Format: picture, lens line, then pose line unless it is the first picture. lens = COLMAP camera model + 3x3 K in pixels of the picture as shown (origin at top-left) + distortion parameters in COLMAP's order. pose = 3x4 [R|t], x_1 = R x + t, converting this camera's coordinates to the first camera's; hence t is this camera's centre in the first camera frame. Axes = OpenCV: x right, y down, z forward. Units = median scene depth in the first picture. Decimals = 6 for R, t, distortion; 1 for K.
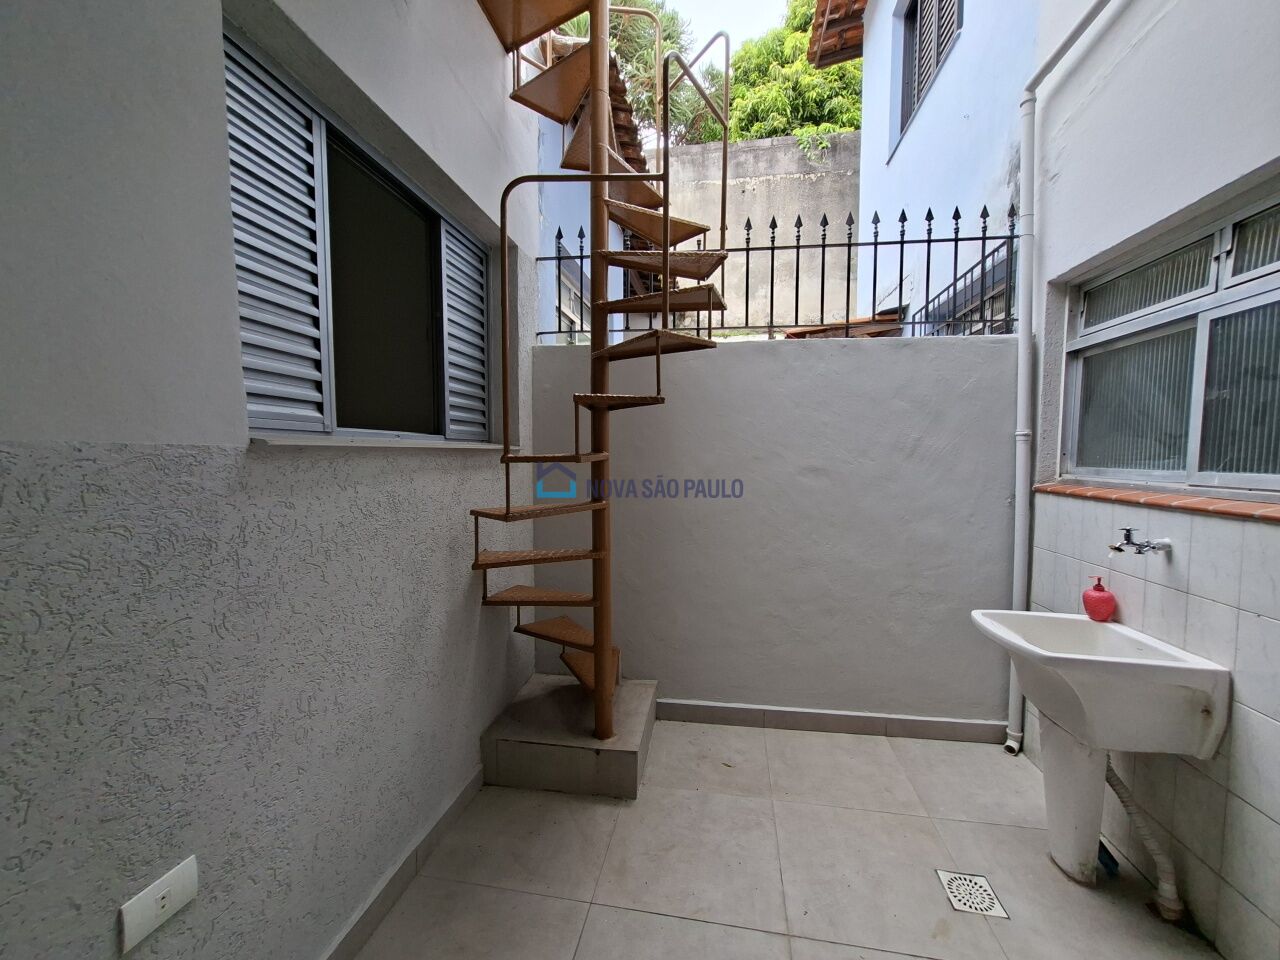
lens RADIAL K [[505.8, 0, 640.0], [0, 505.8, 480.0], [0, 0, 1]] dist [0.000571, 0.000651]
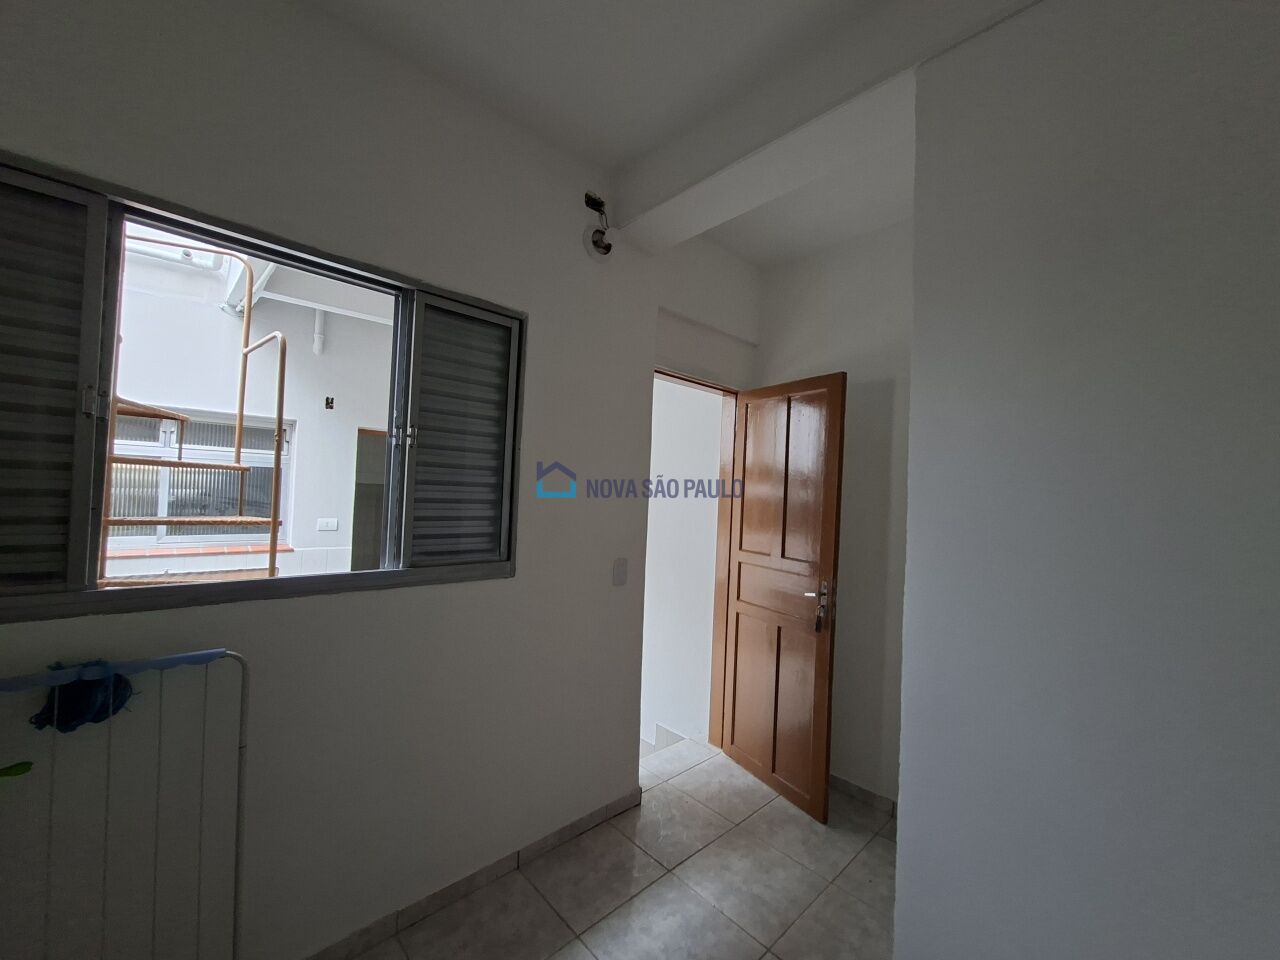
lens RADIAL K [[505.8, 0, 640.0], [0, 505.8, 480.0], [0, 0, 1]] dist [0.000571, 0.000651]
pose [[-0.792055, 0.025597, 0.609913, -1.616877], [0.016917, 0.999657, -0.019985, -0.164510], [-0.610216, -0.005511, -0.792216, 1.422986]]
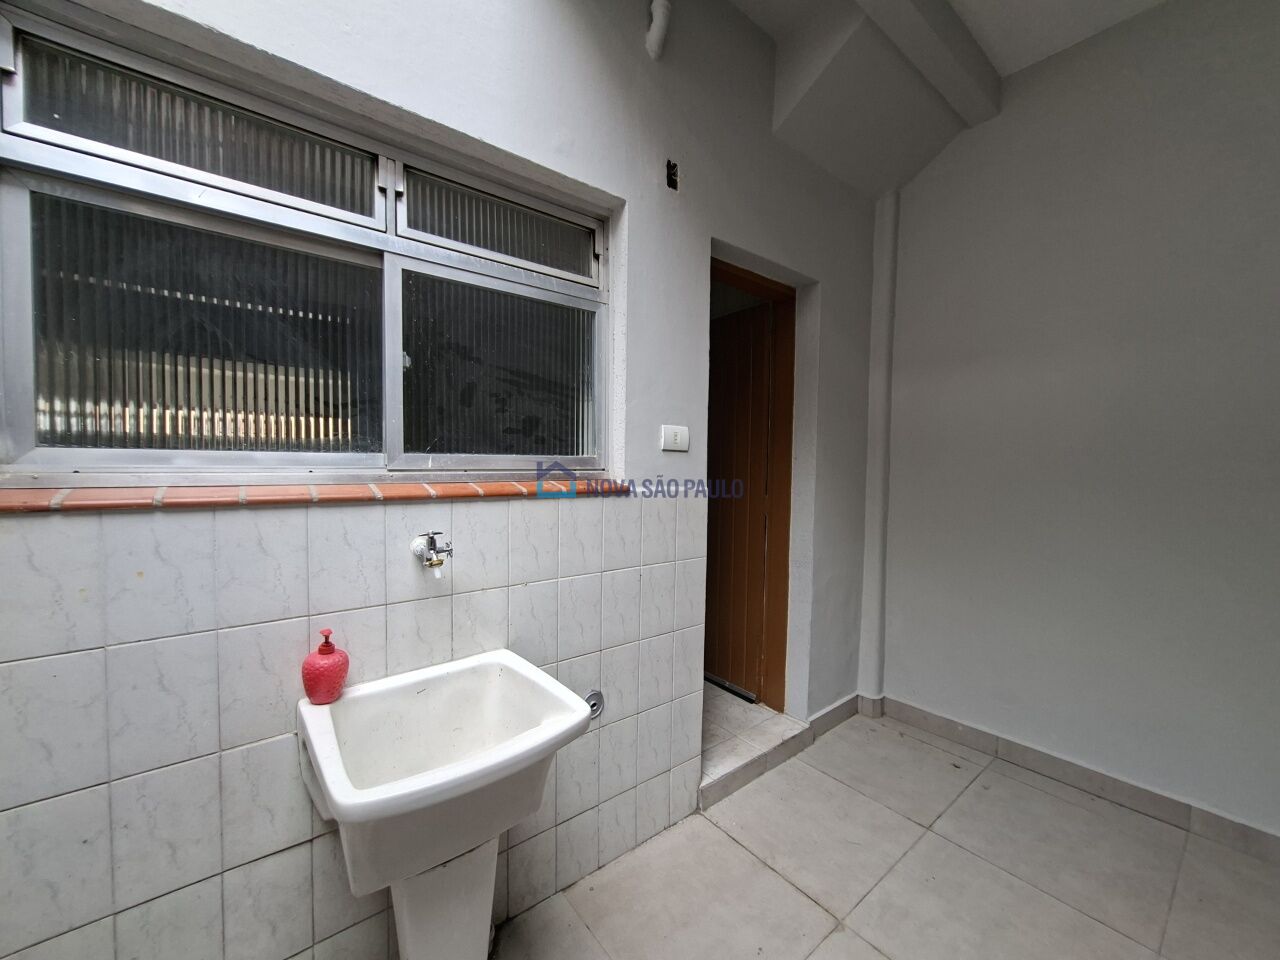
lens RADIAL K [[505.8, 0, 640.0], [0, 505.8, 480.0], [0, 0, 1]] dist [0.000571, 0.000651]
pose [[-0.750220, -0.044570, 0.659685, 0.267358], [0.017073, 0.996087, 0.086713, -0.037832], [-0.660968, 0.076317, -0.746523, 1.343168]]
